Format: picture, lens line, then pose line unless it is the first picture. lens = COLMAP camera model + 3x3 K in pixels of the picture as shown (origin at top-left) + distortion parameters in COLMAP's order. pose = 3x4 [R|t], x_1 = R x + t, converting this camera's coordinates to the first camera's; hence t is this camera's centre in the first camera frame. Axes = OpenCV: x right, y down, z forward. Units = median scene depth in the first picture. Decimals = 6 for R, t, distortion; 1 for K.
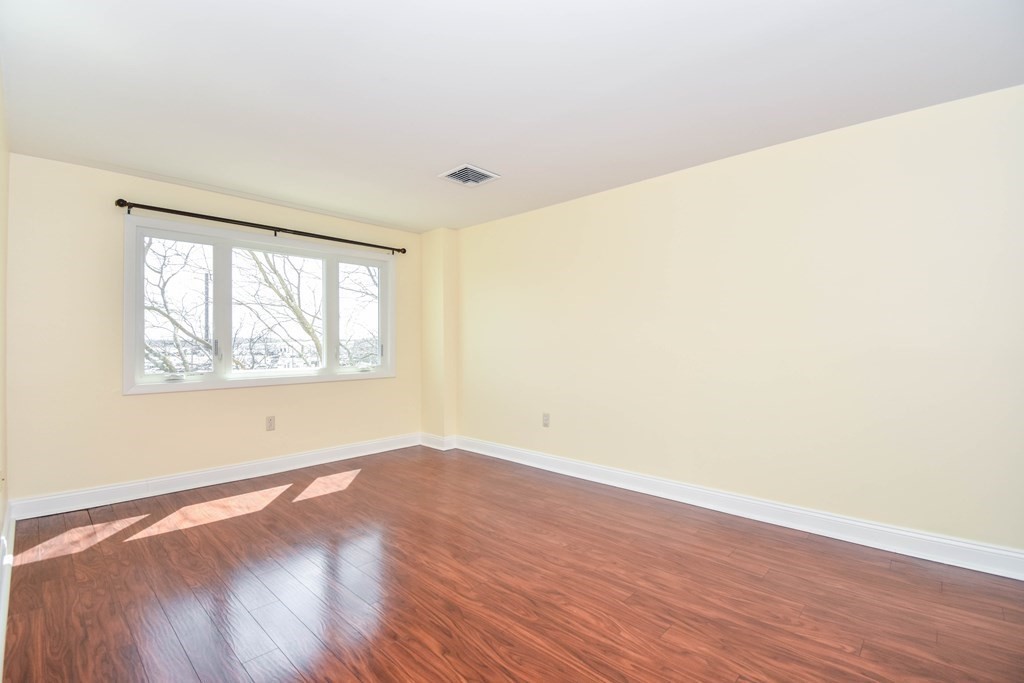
lens RADIAL K [[458.1, 0, 517.4], [0, 458.1, 342.5], [0, 0, 1]] dist [0.002128, -0.014514]
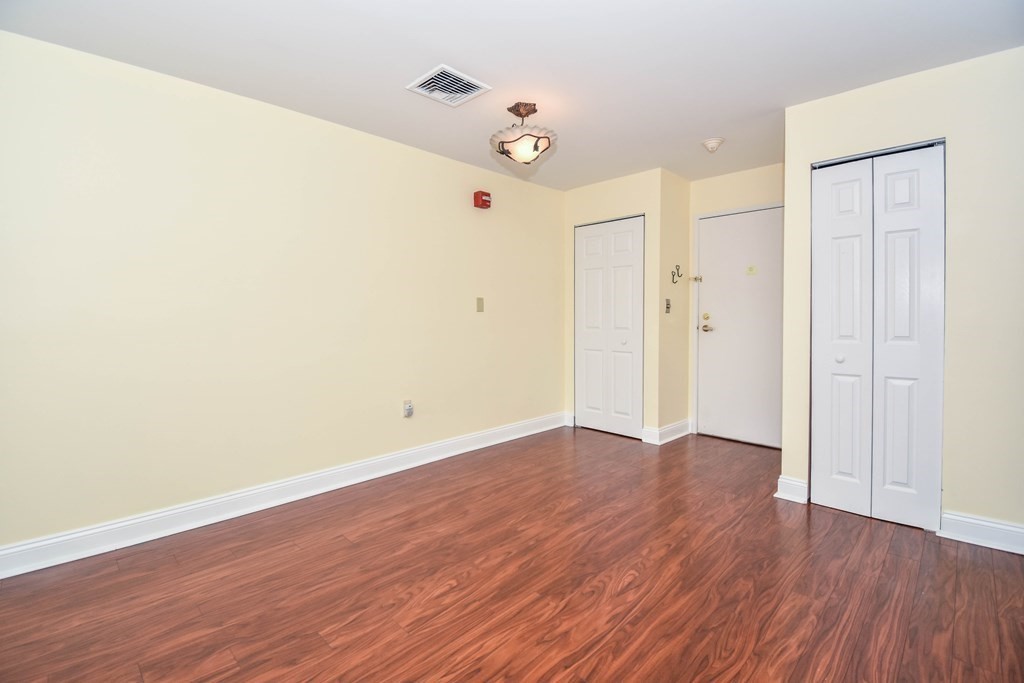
lens RADIAL K [[458.1, 0, 508.6], [0, 458.1, 321.9], [0, 0, 1]] dist [0.002128, -0.014514]
pose [[0.028252, -0.015950, 0.999474, -0.040797], [0.006206, 0.999856, 0.015780, -0.003151], [-0.999582, 0.005757, 0.028347, 0.176059]]
